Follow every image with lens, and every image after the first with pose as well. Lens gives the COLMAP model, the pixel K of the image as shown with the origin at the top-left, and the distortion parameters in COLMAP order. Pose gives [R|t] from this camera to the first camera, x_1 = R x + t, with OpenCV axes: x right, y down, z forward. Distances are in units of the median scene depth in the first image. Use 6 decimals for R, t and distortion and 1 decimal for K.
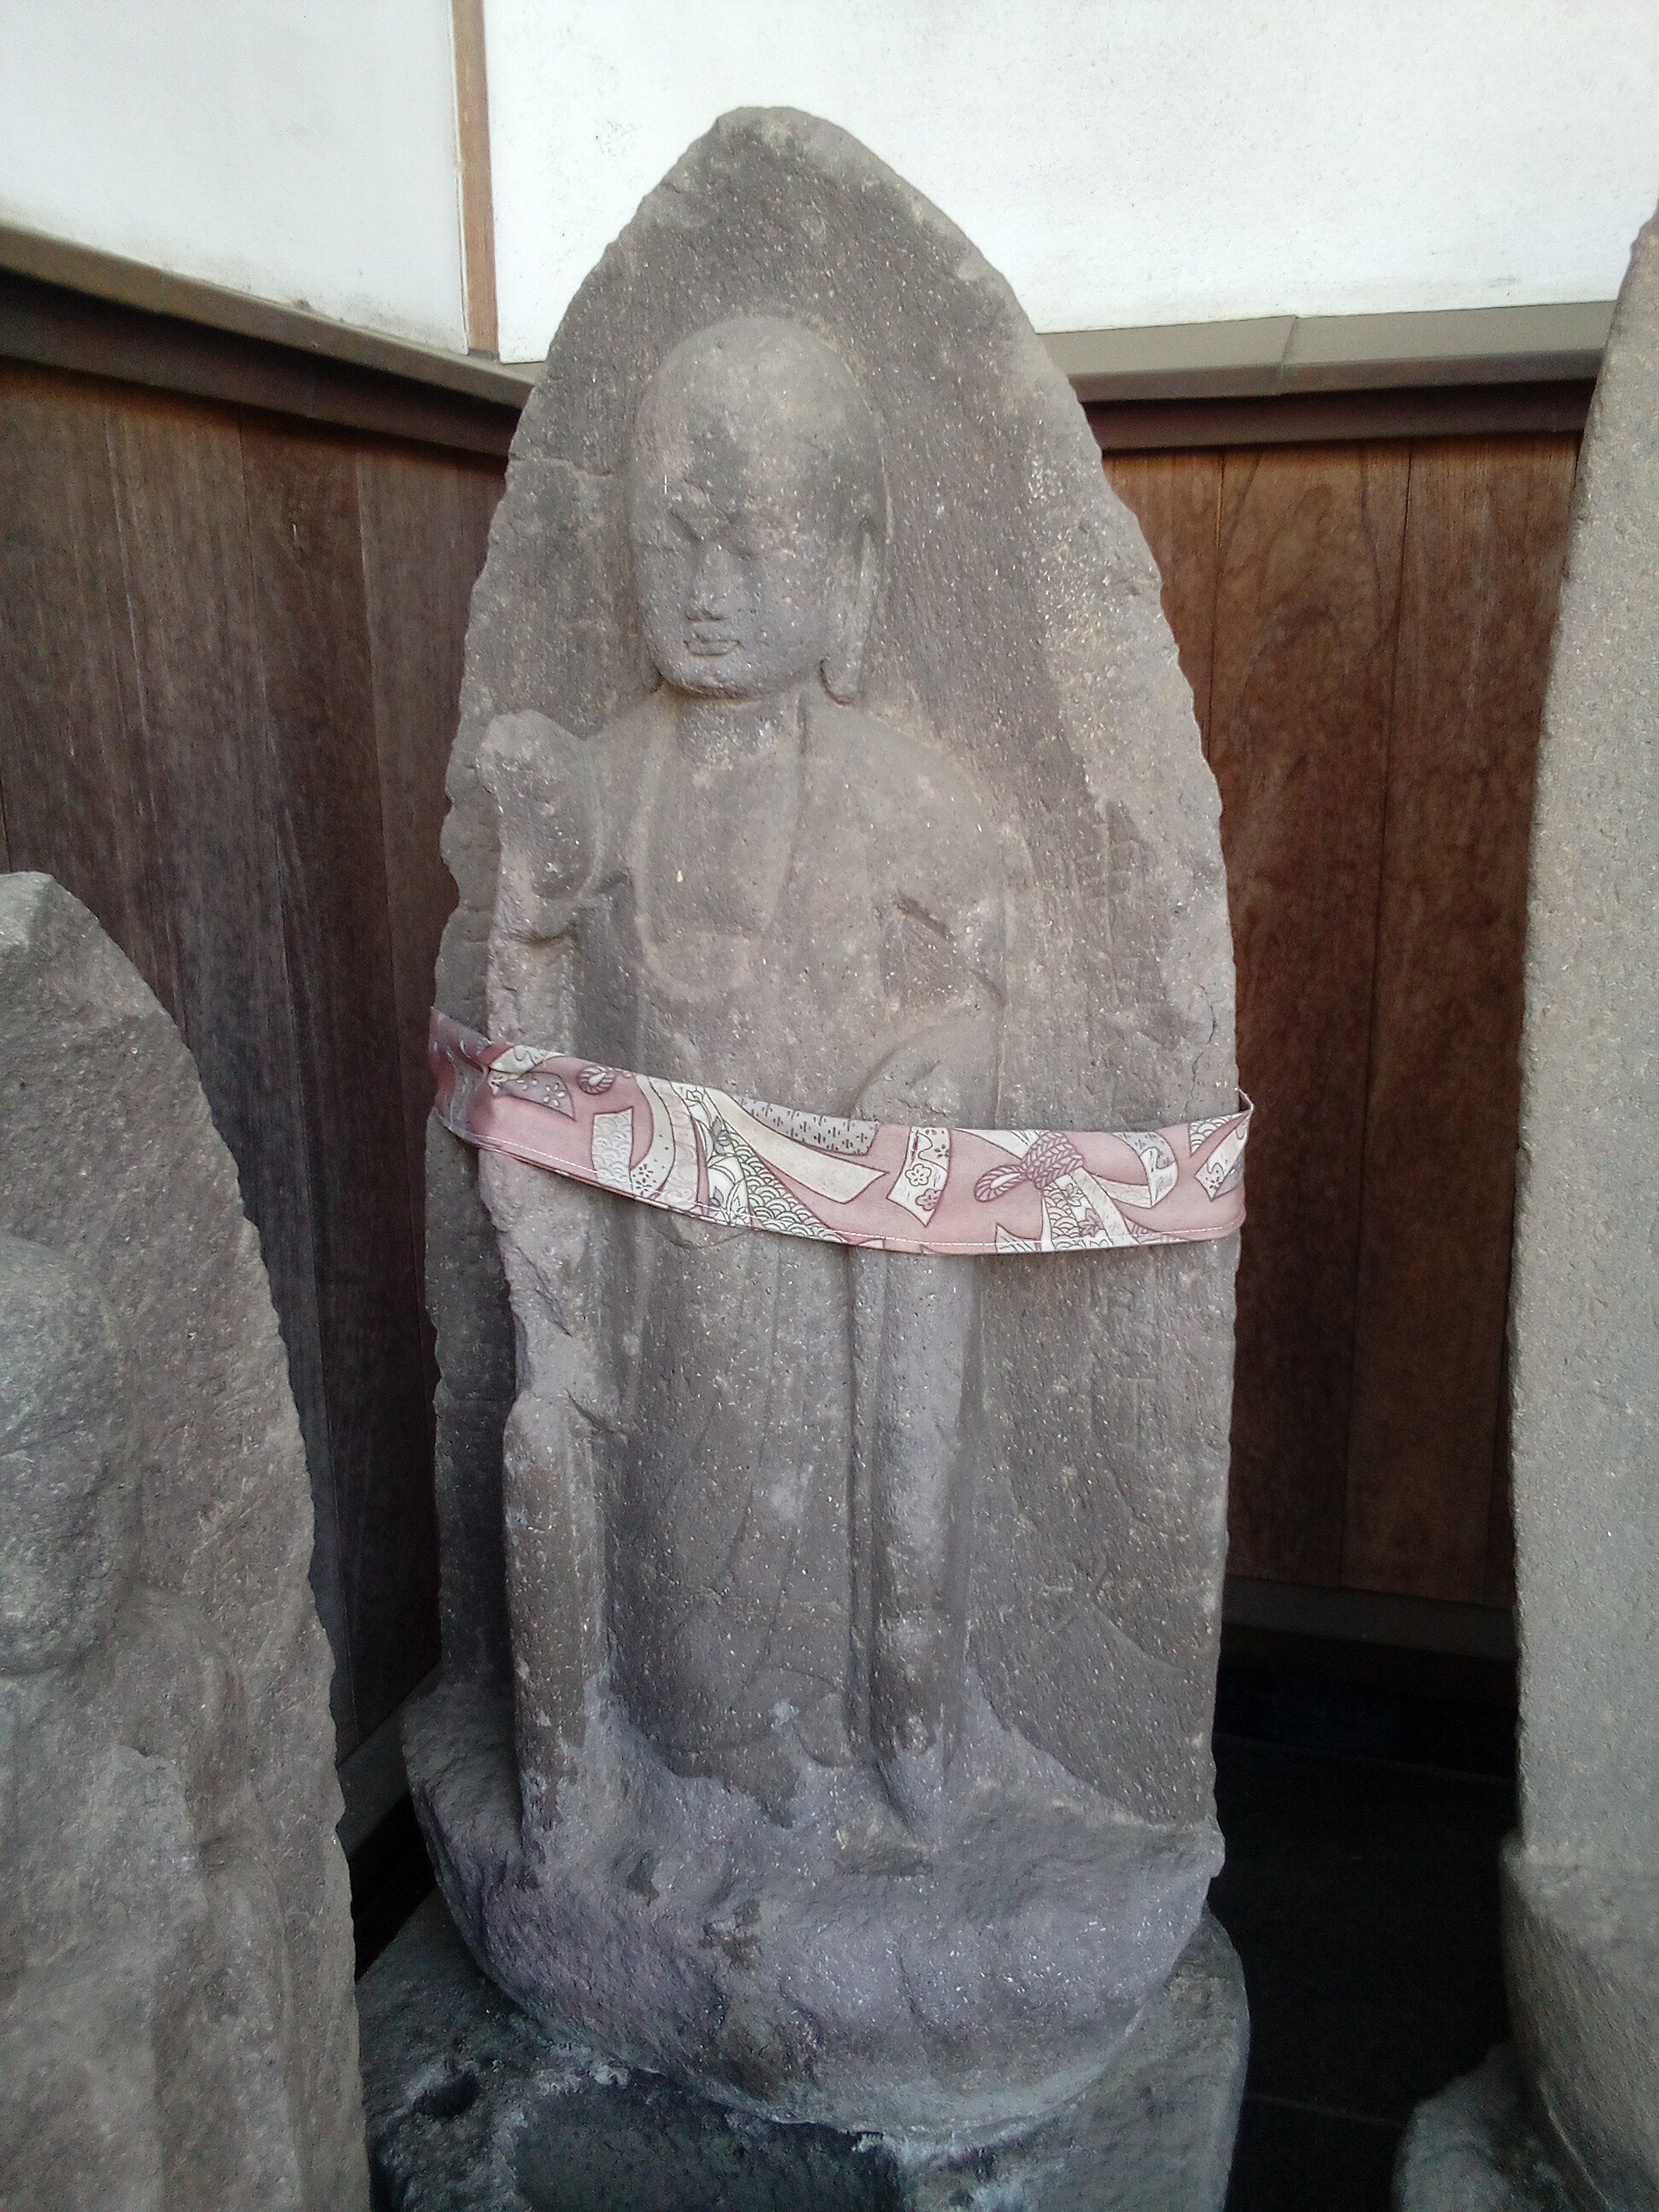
lens RADIAL K [[1844.4, 0, 862.1], [0, 1844.4, 1113.4], [0, 0, 1]] dist [0.087501, -0.129988]
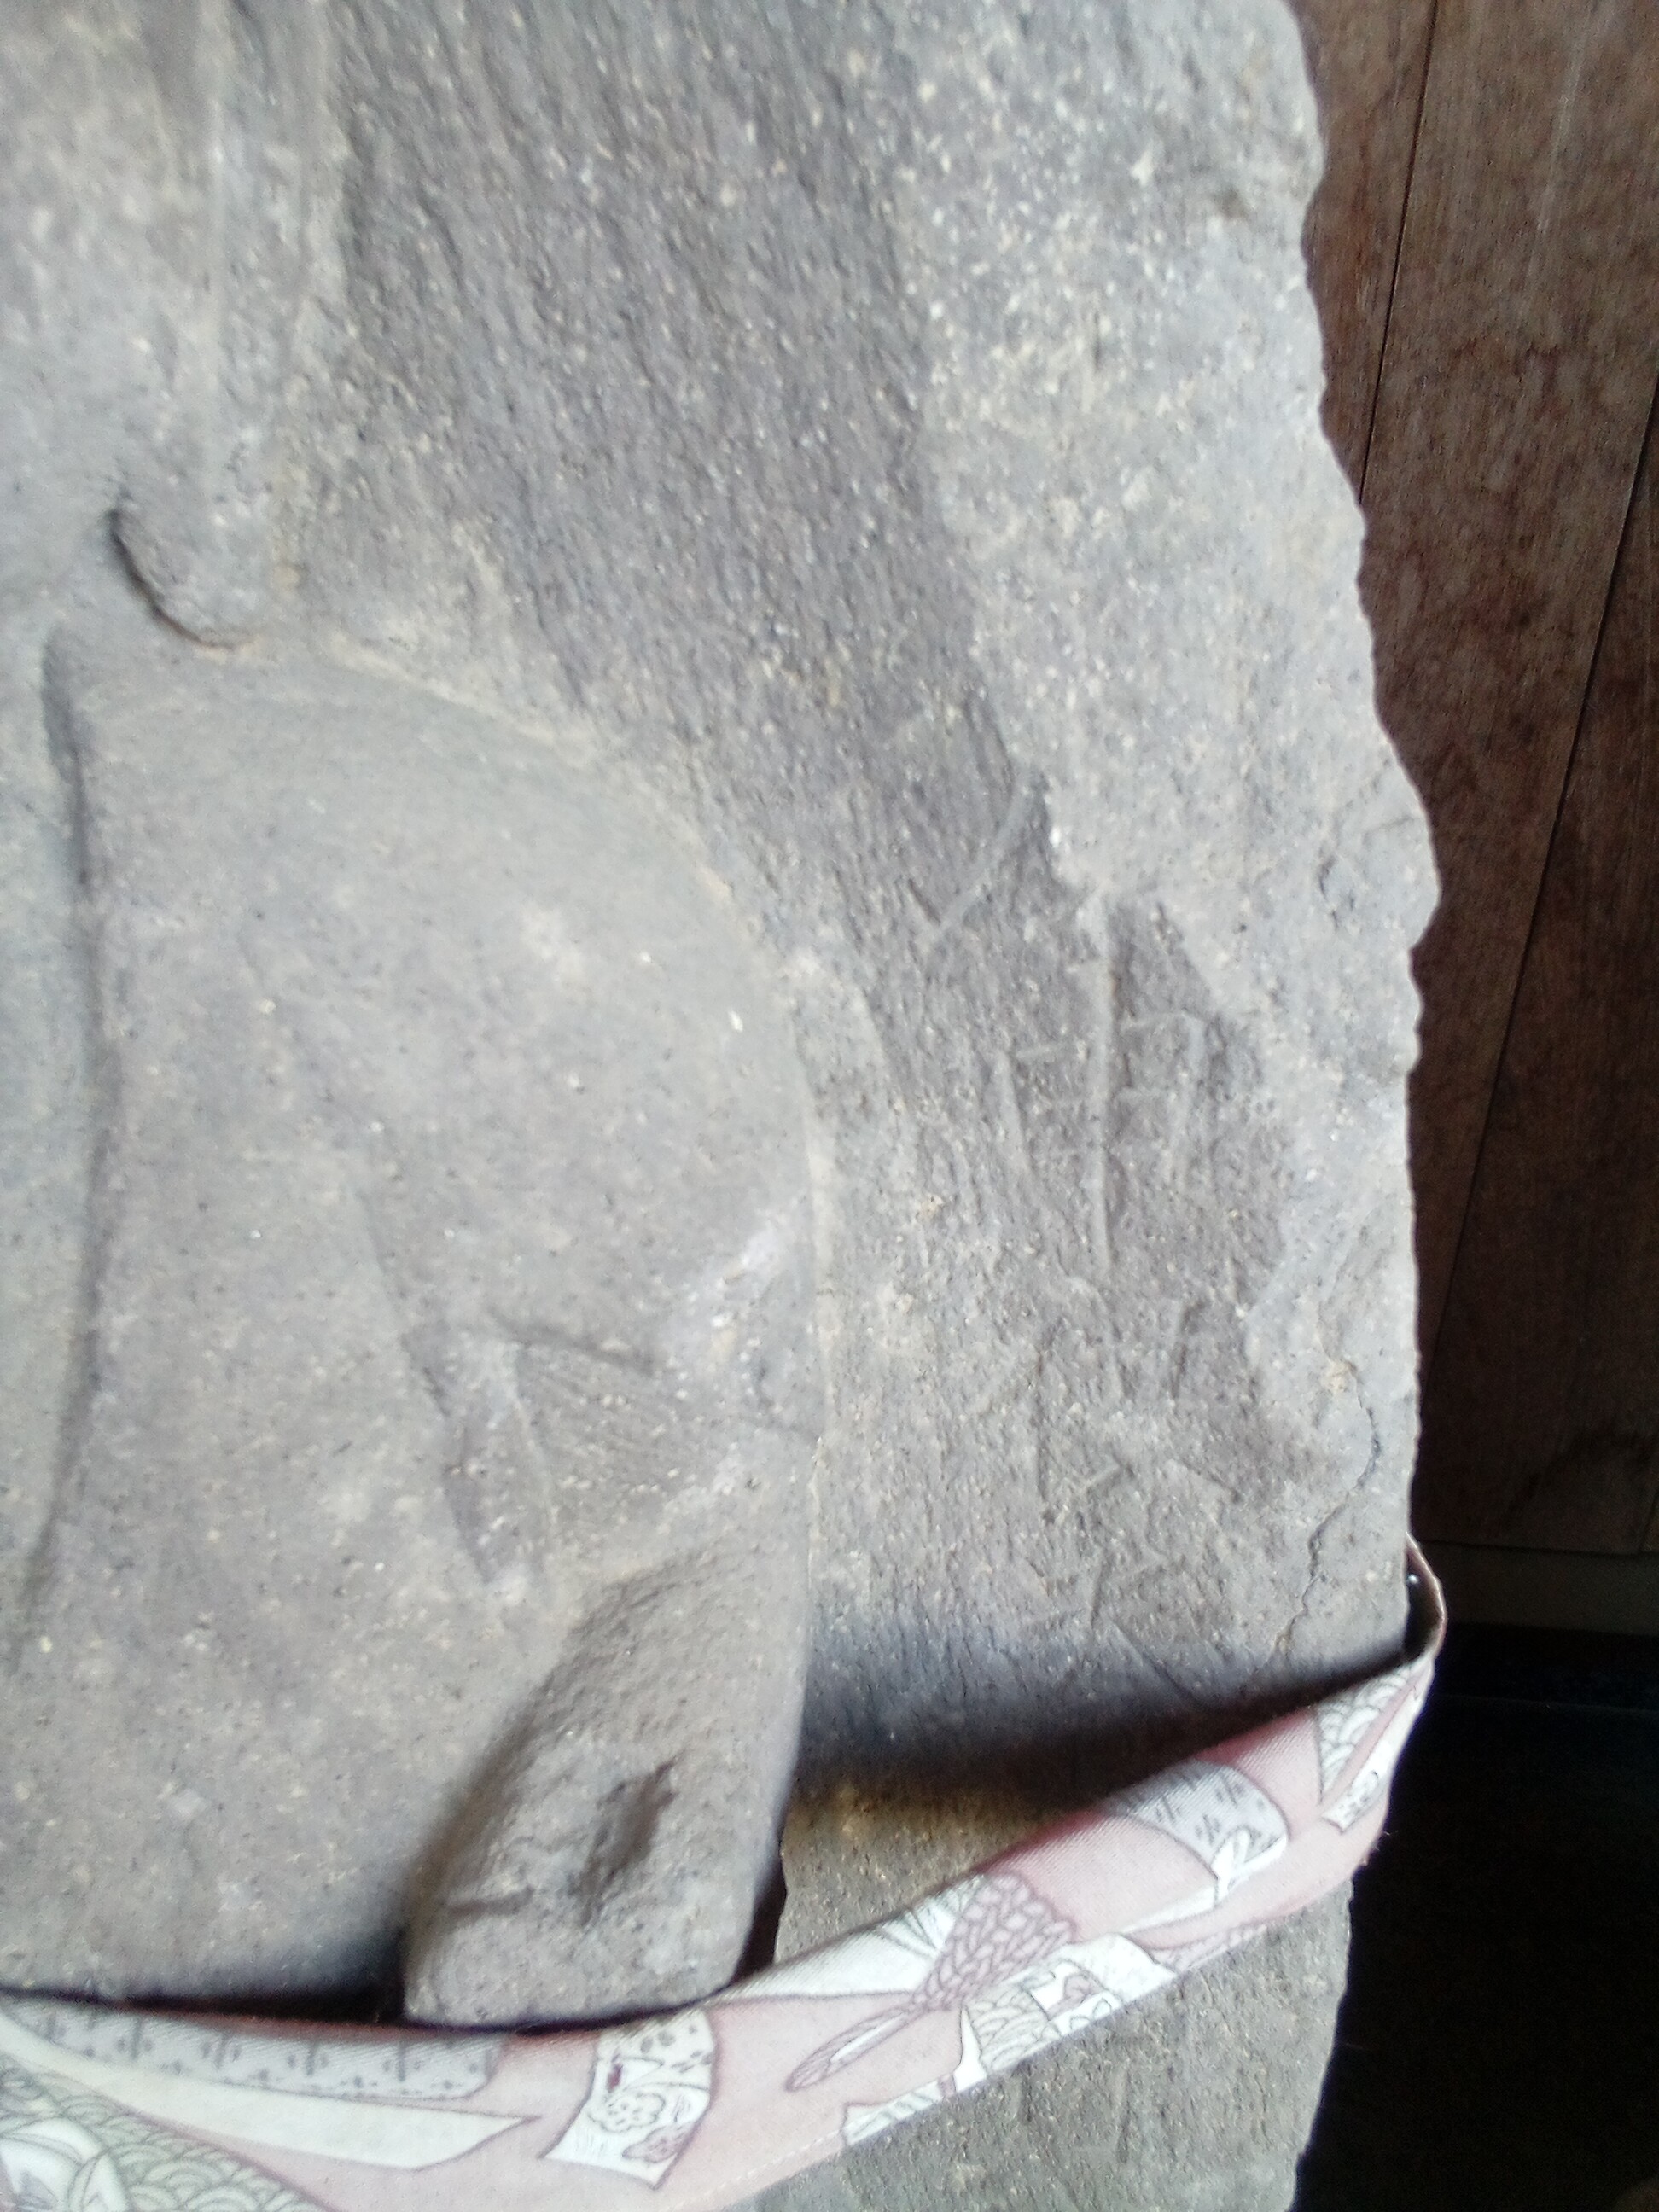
lens RADIAL K [[1844.4, 0, 862.1], [0, 1844.4, 1113.4], [0, 0, 1]] dist [0.087501, -0.129988]
pose [[0.982290, -0.087878, 0.165482, 0.030905], [0.030142, 0.945801, 0.323344, -0.239517], [-0.184928, -0.312630, 0.931700, 0.688549]]
